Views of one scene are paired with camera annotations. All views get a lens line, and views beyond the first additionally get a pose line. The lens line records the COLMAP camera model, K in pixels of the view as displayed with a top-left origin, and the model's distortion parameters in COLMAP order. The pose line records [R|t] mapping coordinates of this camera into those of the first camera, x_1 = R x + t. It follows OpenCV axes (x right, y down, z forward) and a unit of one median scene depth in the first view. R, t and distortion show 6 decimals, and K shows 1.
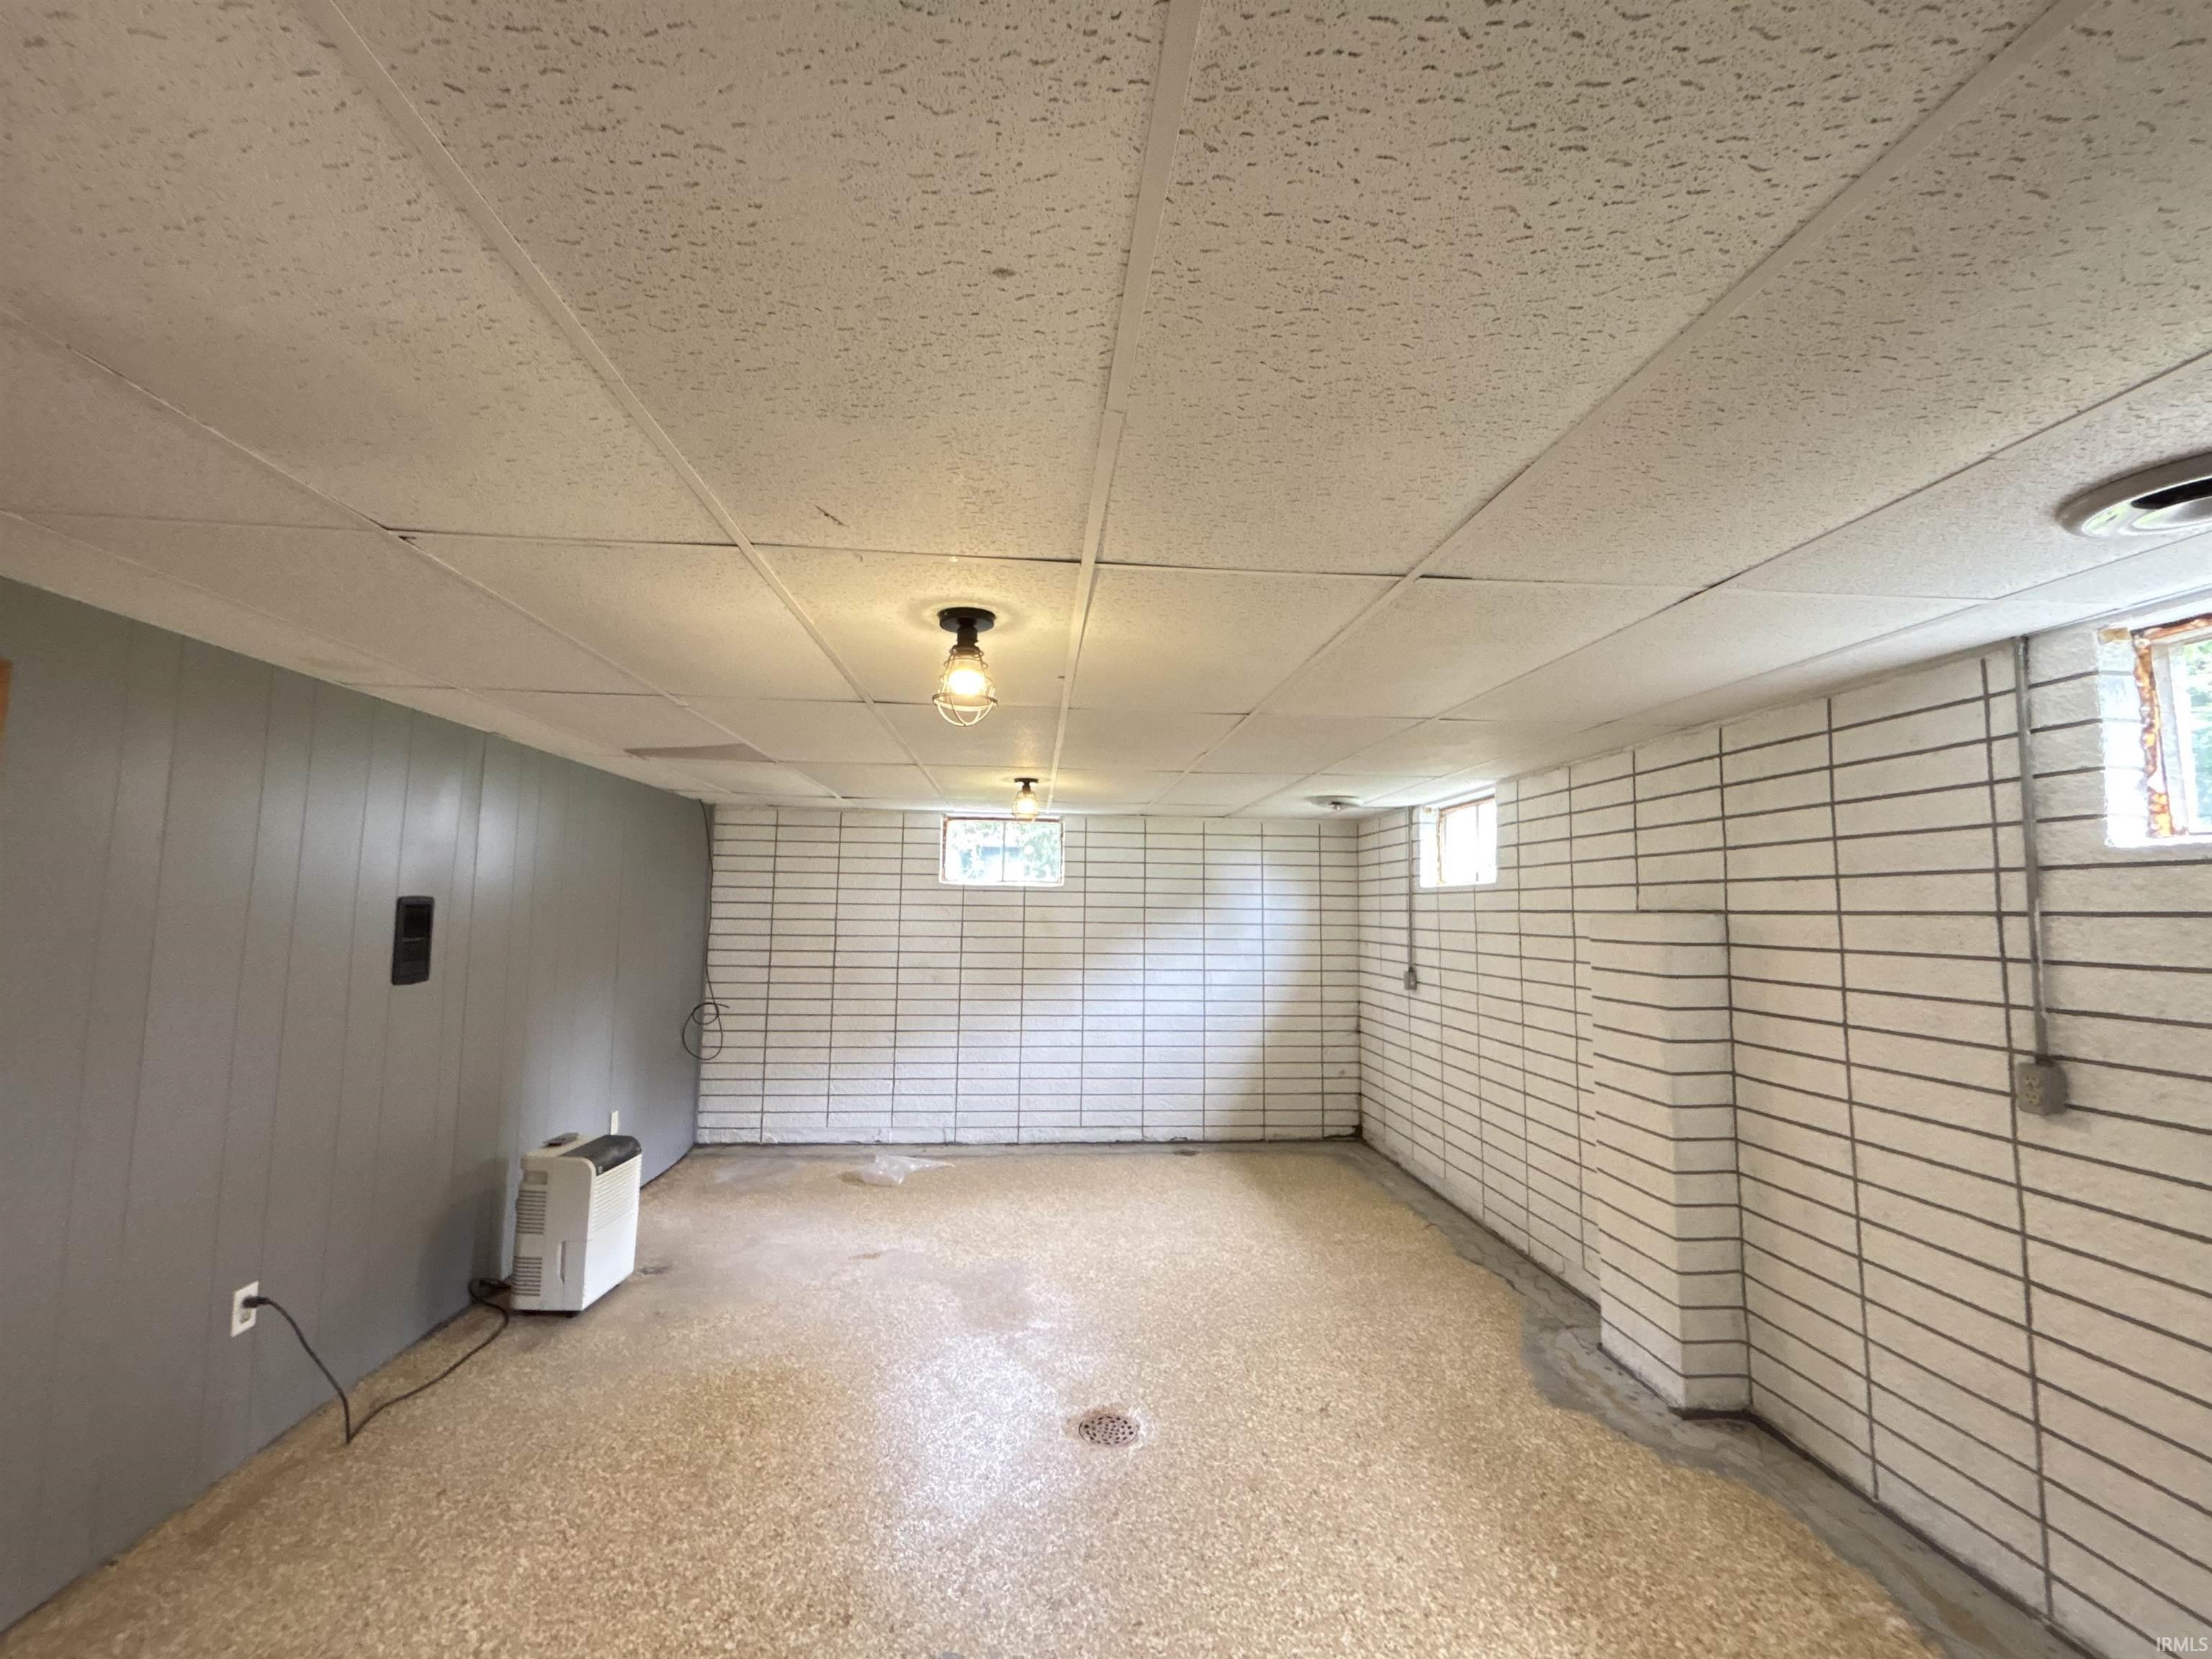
lens RADIAL K [[893.7, 0, 1107.5], [0, 893.7, 830.8], [0, 0, 1]] dist [0.000918, -0.001020]
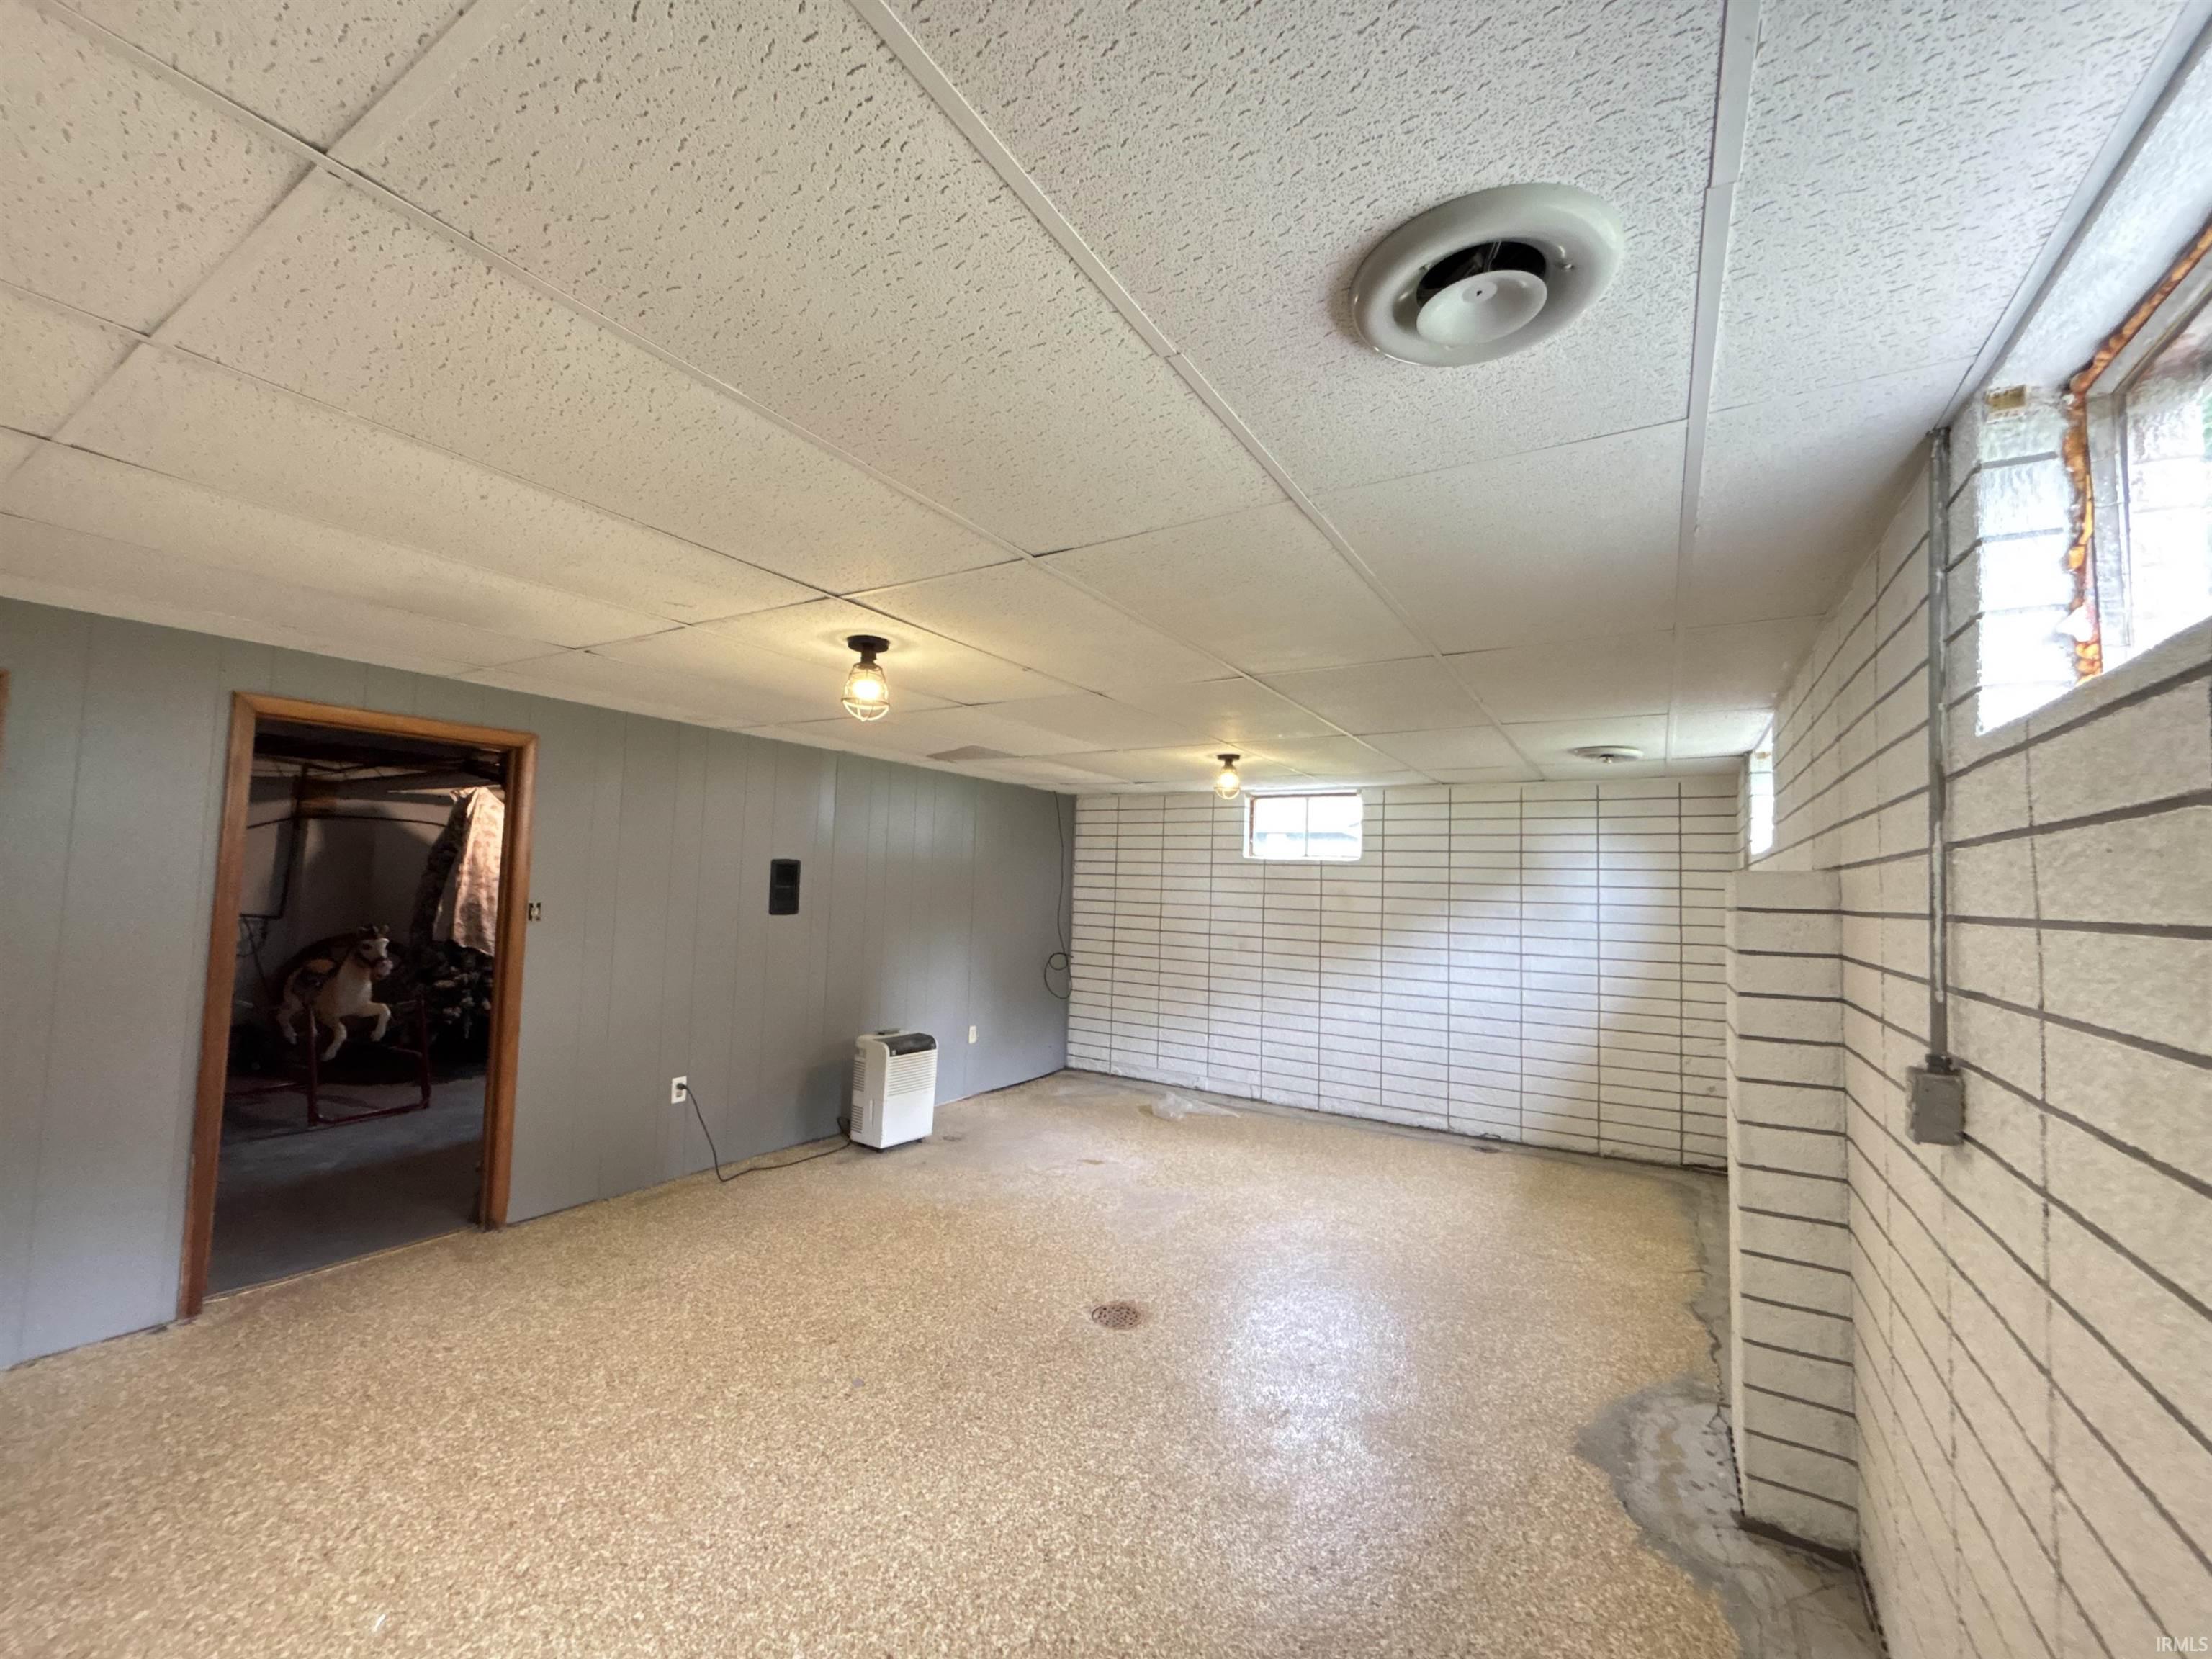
lens RADIAL K [[893.7, 0, 1108.8], [0, 893.7, 829.0], [0, 0, 1]] dist [0.000918, -0.001020]
pose [[0.807602, -0.025978, -0.589155, 0.325902], [0.030616, 0.999529, -0.002104, 0.021818], [0.588932, -0.016339, 0.808017, 0.035082]]
